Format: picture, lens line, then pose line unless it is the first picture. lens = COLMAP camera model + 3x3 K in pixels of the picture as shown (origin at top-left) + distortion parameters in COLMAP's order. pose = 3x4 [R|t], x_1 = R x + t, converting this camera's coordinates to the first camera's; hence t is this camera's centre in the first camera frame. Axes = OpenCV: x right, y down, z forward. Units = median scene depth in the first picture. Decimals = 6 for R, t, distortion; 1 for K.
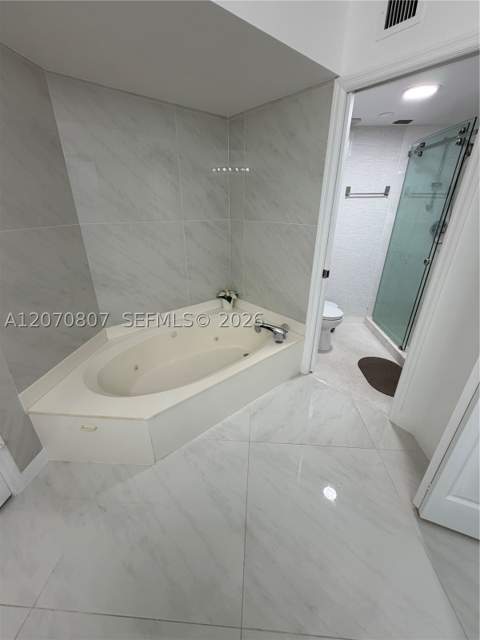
lens RADIAL K [[256.2, 0, 240.7], [0, 256.2, 319.5], [0, 0, 1]] dist [0.000553, 0.000077]
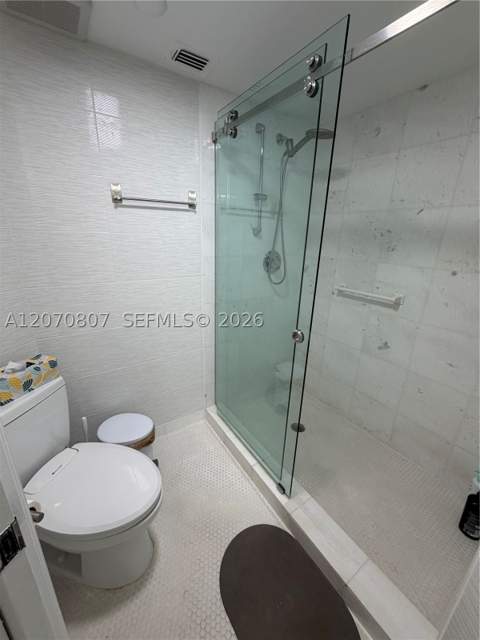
lens RADIAL K [[256.2, 0, 240.2], [0, 256.2, 315.9], [0, 0, 1]] dist [0.000553, 0.000077]
pose [[0.797119, -0.169618, 0.579509, 0.296447], [0.224601, 0.974160, -0.023811, -0.227407], [-0.560496, 0.149139, 0.814618, 0.537392]]
